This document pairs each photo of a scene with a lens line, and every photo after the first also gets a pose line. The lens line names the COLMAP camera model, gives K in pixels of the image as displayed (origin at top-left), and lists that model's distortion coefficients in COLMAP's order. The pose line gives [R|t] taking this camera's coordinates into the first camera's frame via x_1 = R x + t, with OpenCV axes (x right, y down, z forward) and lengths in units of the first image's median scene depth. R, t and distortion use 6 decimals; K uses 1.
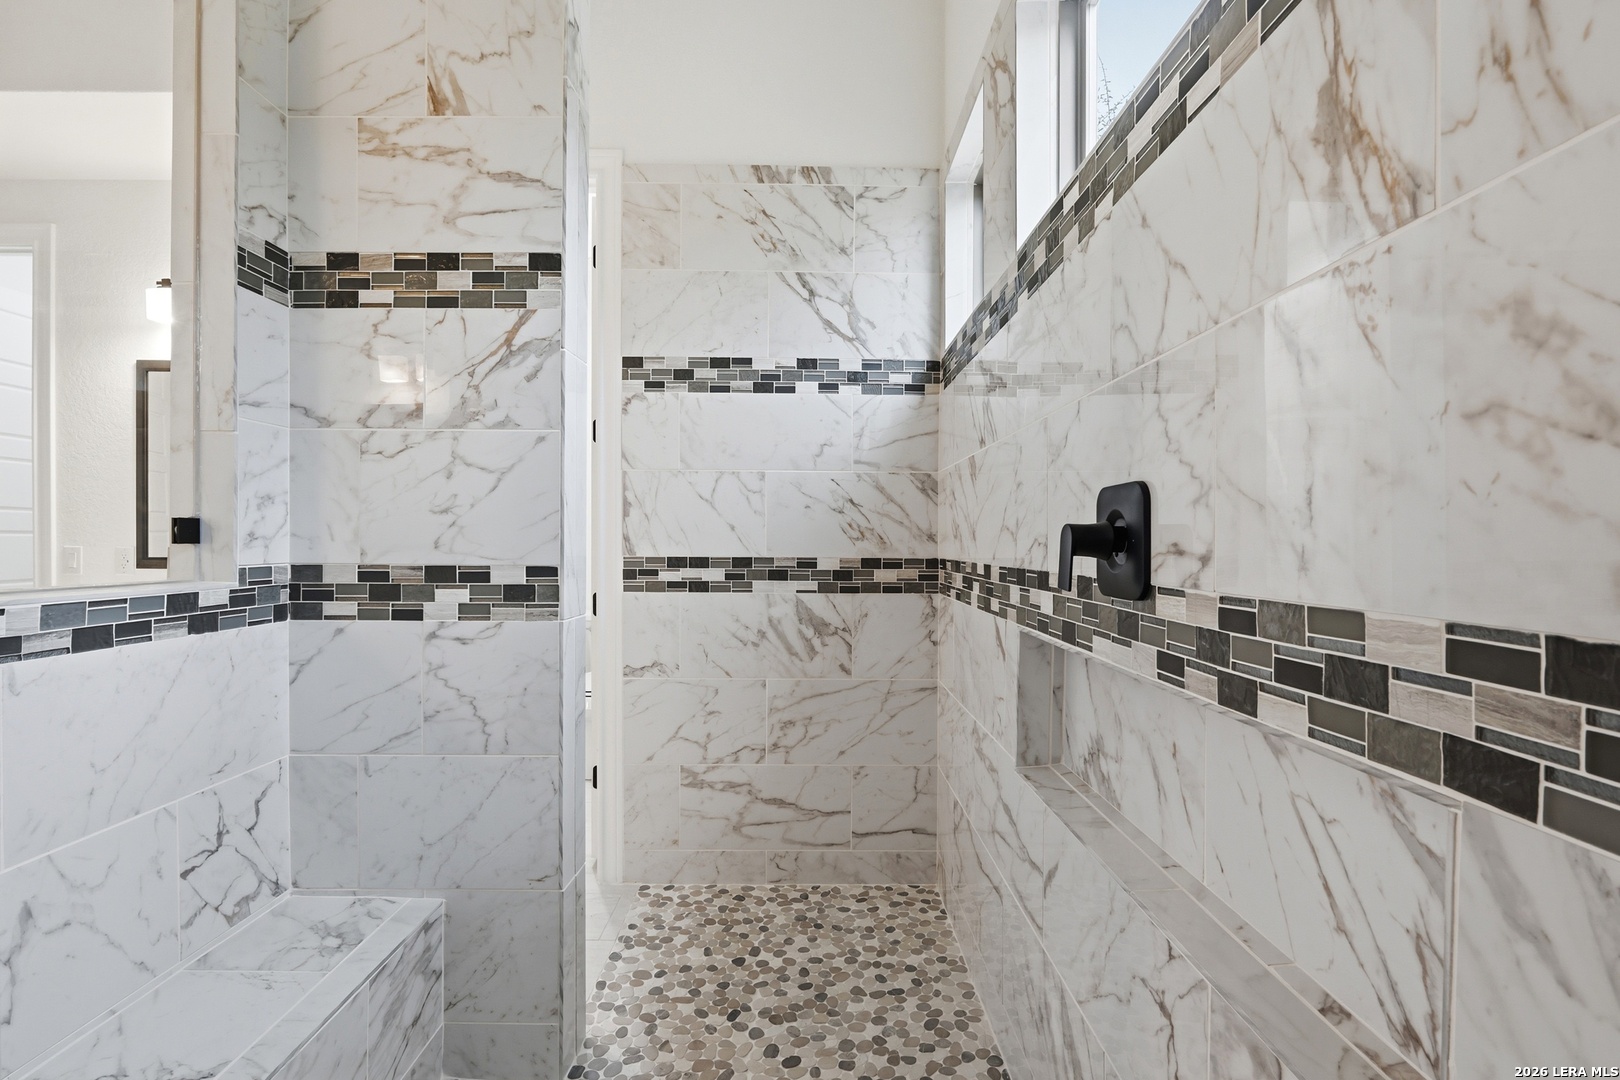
lens RADIAL K [[750.4, 0, 798.5], [0, 750.4, 536.8], [0, 0, 1]] dist [0.010218, 0.000885]
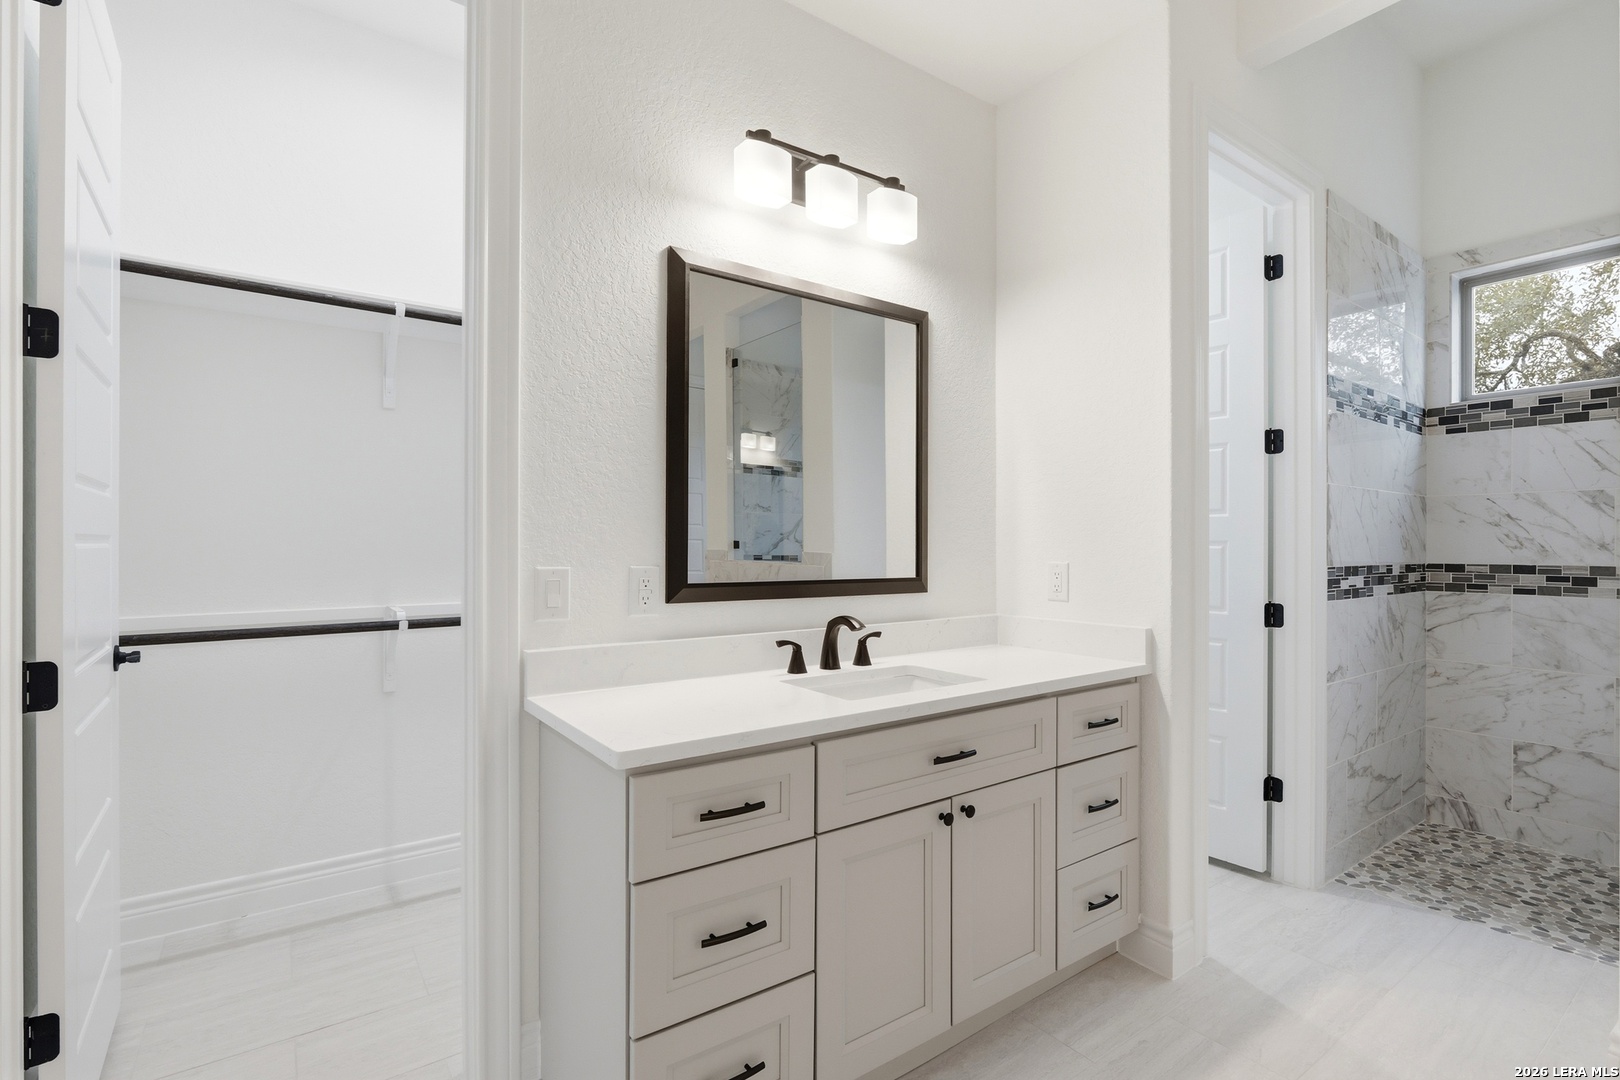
lens RADIAL K [[750.4, 0, 798.0], [0, 750.4, 543.5], [0, 0, 1]] dist [0.010218, 0.000885]
pose [[0.812038, -0.003463, 0.583595, -1.564646], [0.009289, 0.999932, -0.006992, -0.006190], [-0.583531, 0.011099, 0.812015, 0.631239]]
